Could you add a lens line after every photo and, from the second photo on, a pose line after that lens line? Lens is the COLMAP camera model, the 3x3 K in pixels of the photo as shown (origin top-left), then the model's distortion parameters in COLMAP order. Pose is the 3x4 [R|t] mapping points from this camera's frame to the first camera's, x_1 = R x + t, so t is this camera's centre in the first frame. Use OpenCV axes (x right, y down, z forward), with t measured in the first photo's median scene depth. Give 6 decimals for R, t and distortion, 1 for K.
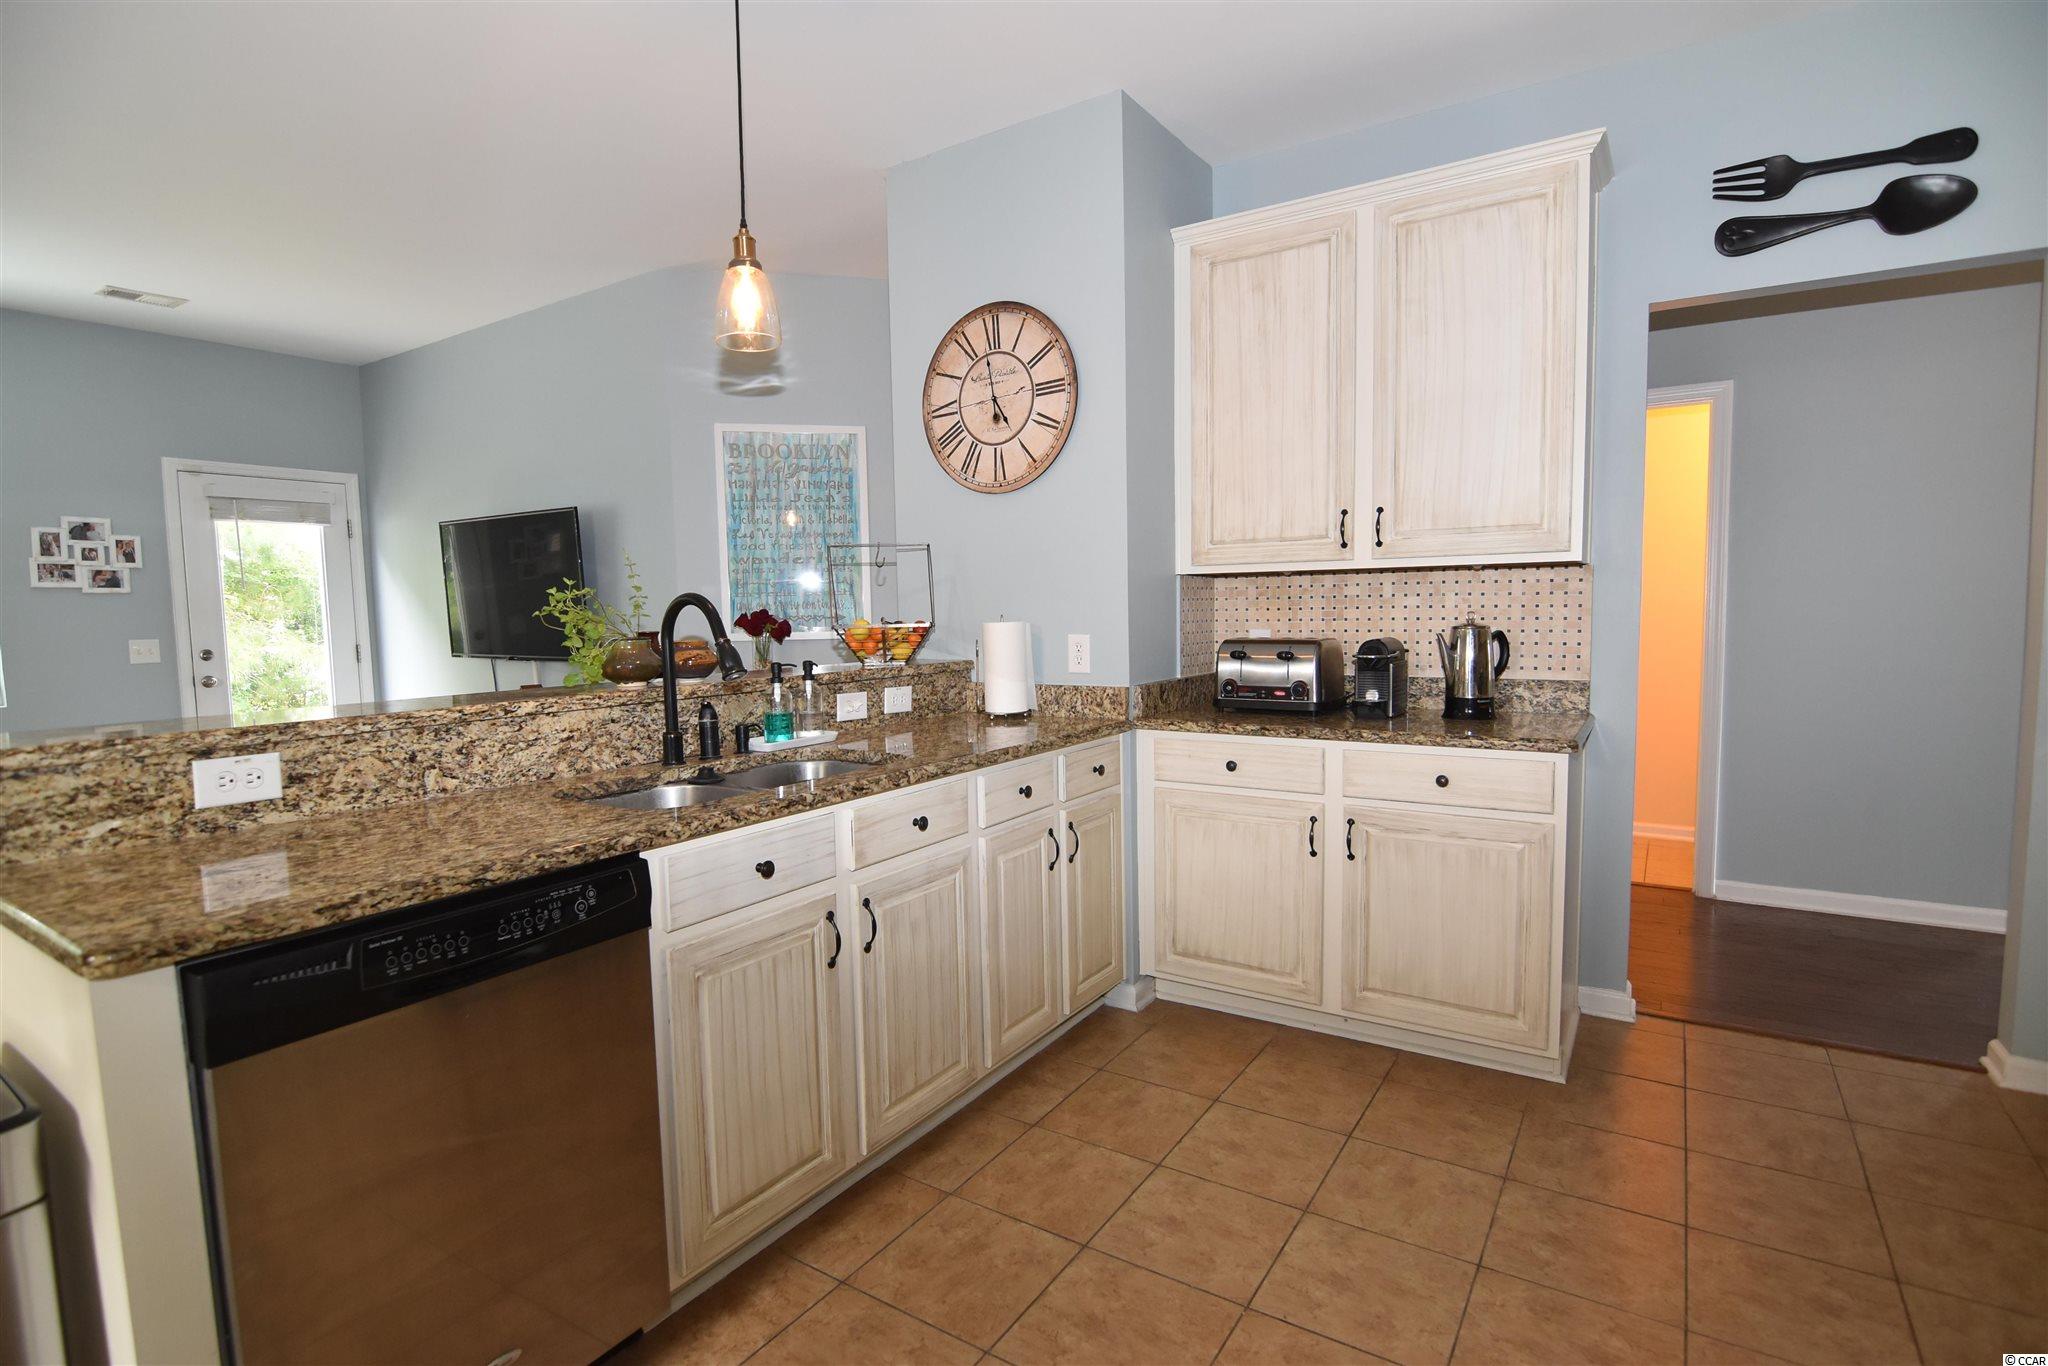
lens RADIAL K [[989.3, 0, 1022.2], [0, 989.3, 685.5], [0, 0, 1]] dist [-0.009240, -0.009768]
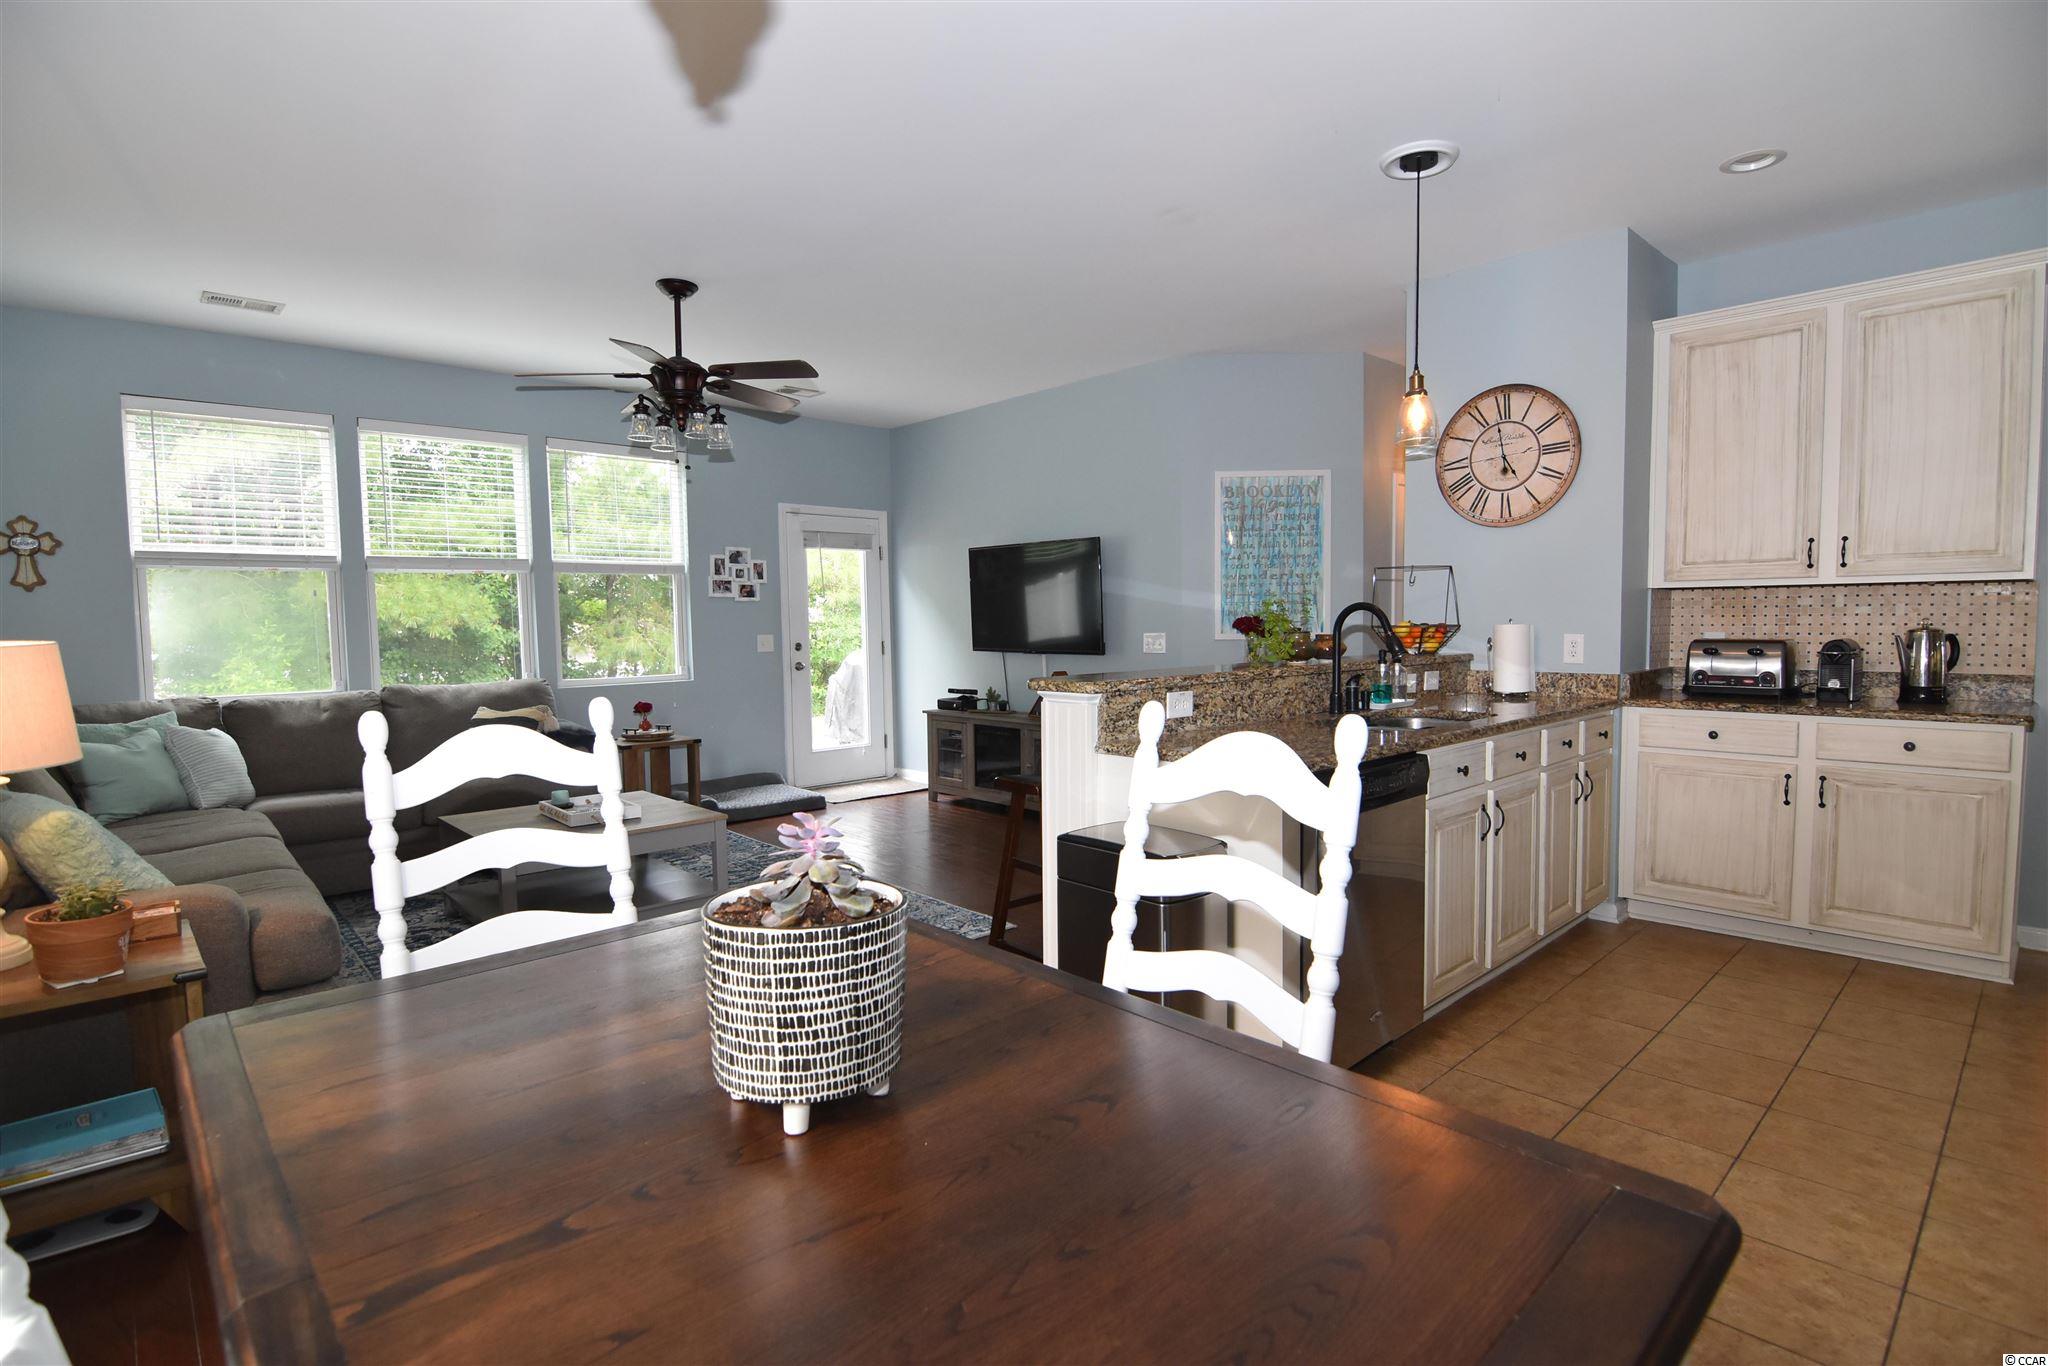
lens RADIAL K [[989.3, 0, 1022.2], [0, 989.3, 685.5], [0, 0, 1]] dist [-0.009240, -0.009768]
pose [[0.970530, 0.020429, -0.240114, -0.342976], [-0.022618, 0.999724, -0.006365, 0.042191], [0.239917, 0.011608, 0.970724, -0.453843]]
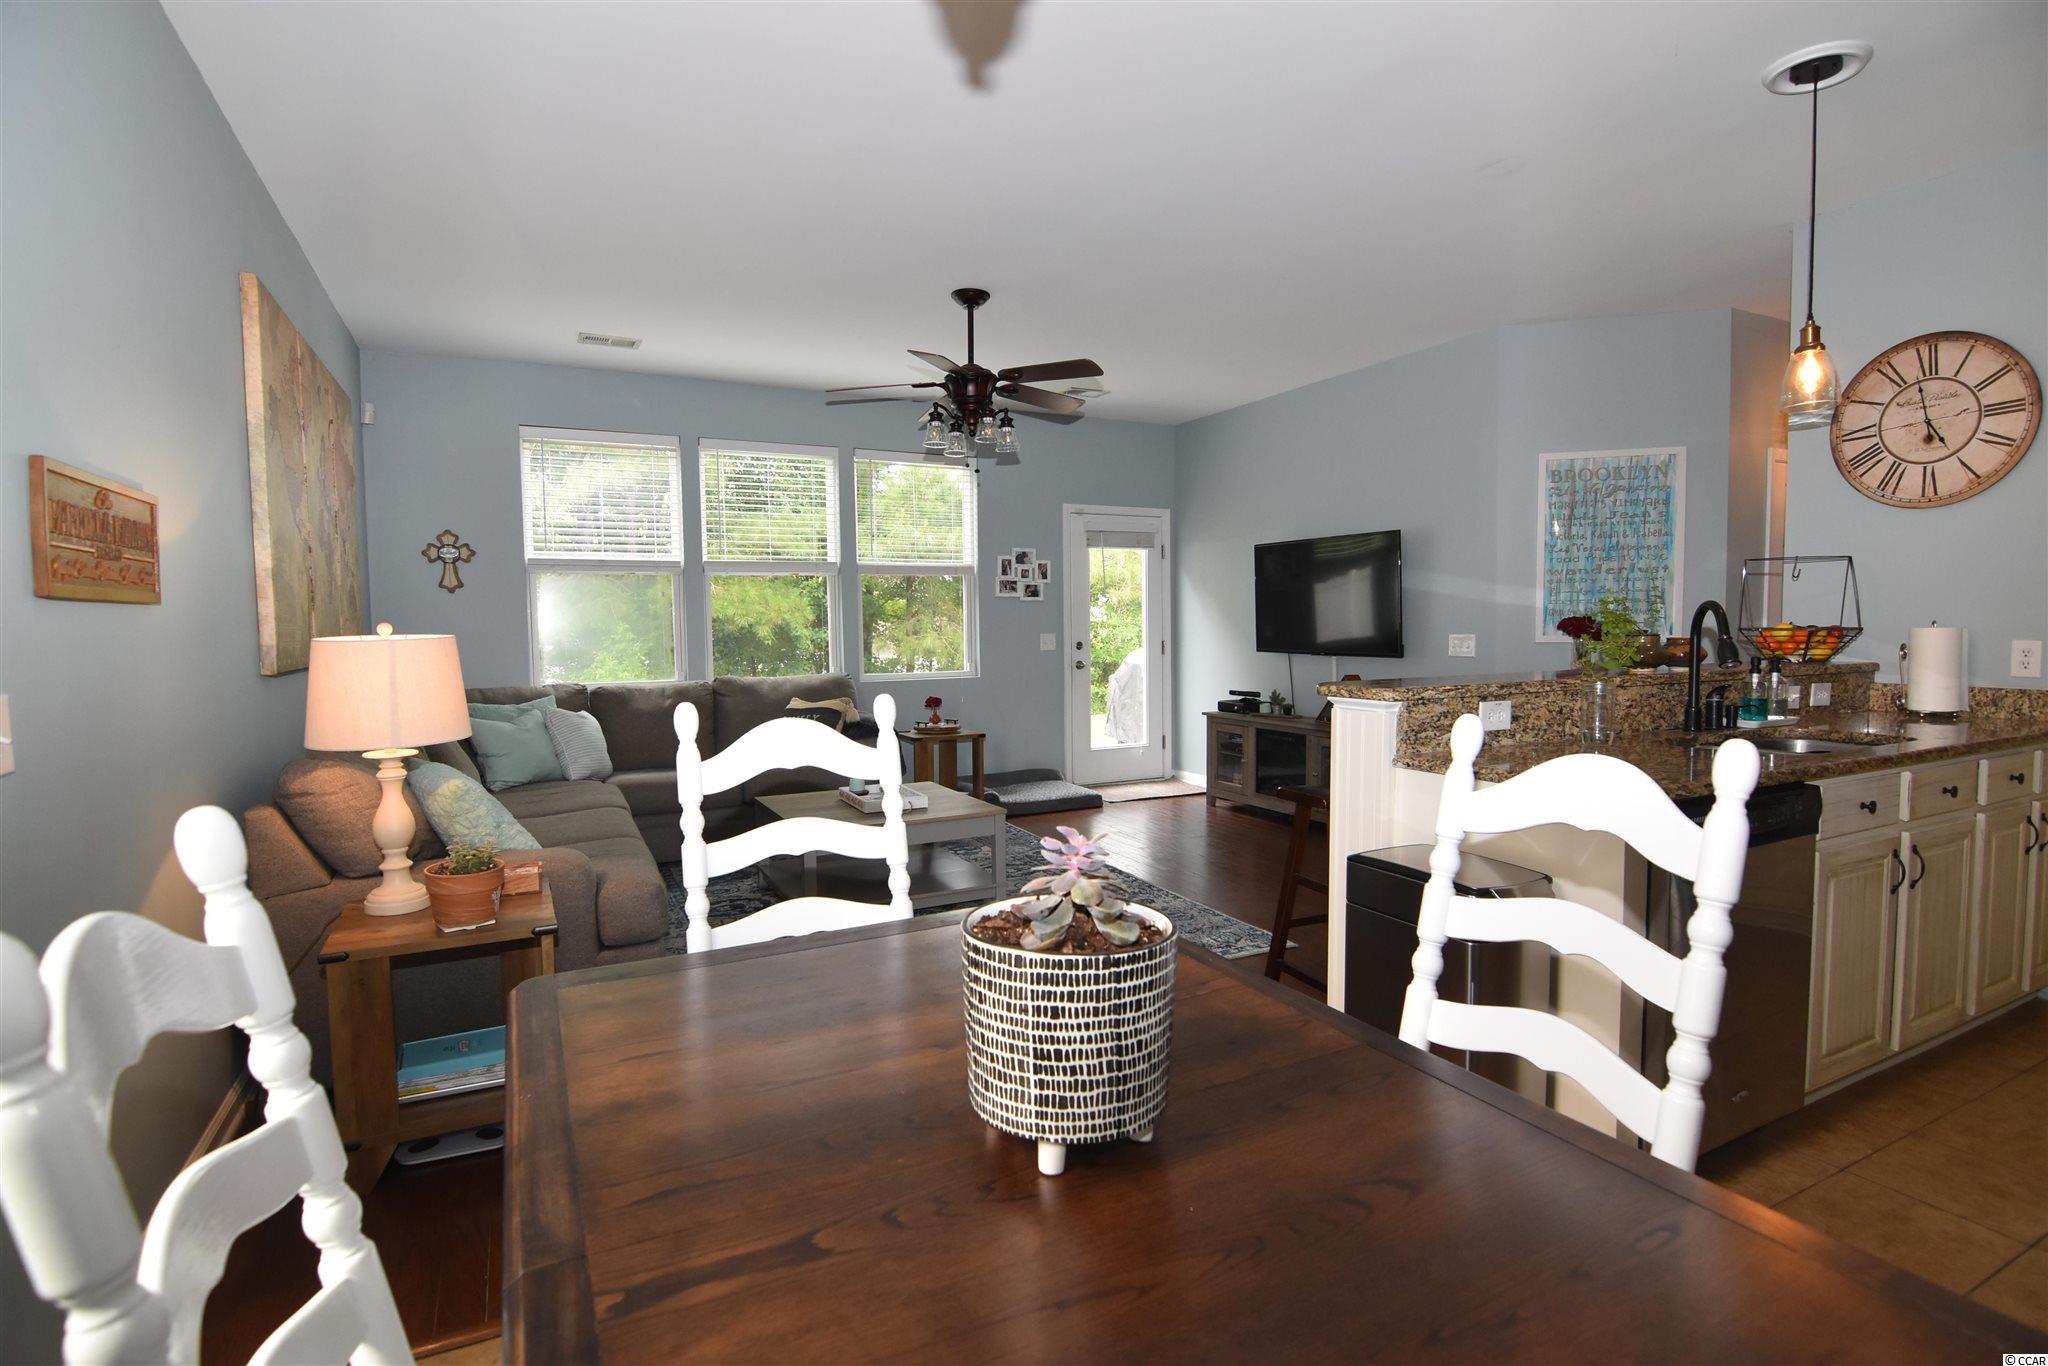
lens RADIAL K [[989.3, 0, 1022.2], [0, 989.3, 685.5], [0, 0, 1]] dist [-0.009240, -0.009768]
pose [[0.864865, 0.040302, -0.500385, -0.352408], [-0.044276, 0.999012, 0.003936, 0.039758], [0.500049, 0.018751, 0.865794, -0.424540]]
